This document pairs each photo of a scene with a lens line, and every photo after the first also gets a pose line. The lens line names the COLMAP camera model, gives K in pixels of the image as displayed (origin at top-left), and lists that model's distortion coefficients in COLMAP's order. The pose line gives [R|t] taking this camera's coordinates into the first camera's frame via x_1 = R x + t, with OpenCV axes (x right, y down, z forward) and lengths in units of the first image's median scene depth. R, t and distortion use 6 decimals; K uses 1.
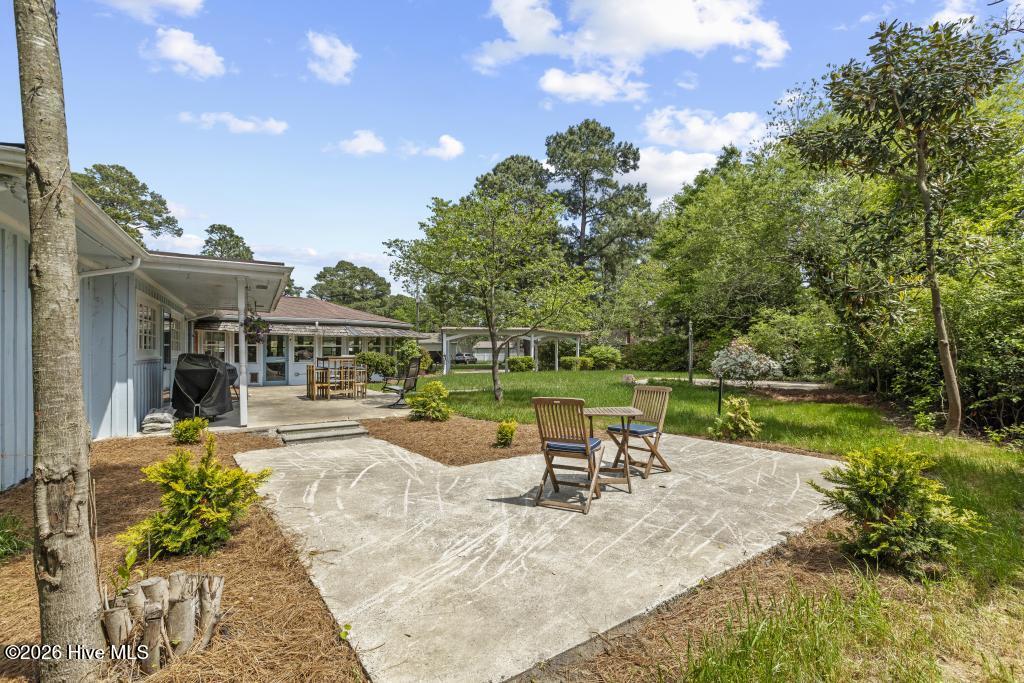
lens RADIAL K [[460.1, 0, 515.2], [0, 460.1, 344.0], [0, 0, 1]] dist [0.001730, 0.000135]
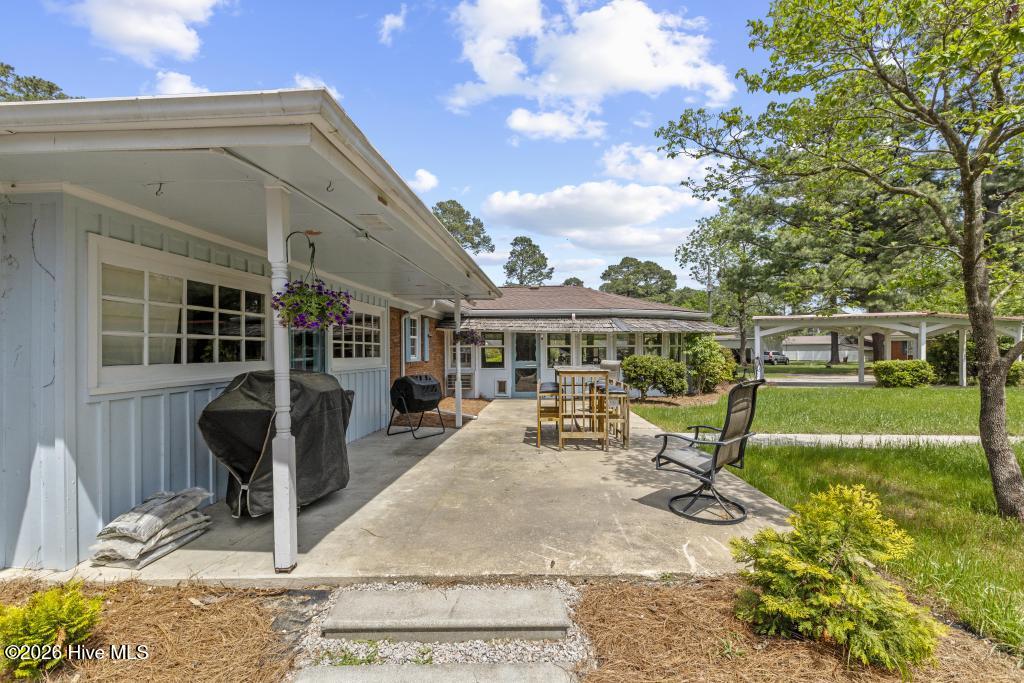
lens RADIAL K [[460.1, 0, 515.4], [0, 460.1, 343.6], [0, 0, 1]] dist [0.001730, 0.000135]
pose [[0.823741, -0.008991, -0.566895, -0.033247], [0.012095, 0.999925, 0.001716, -0.001062], [0.566837, -0.008270, 0.823788, 0.124512]]
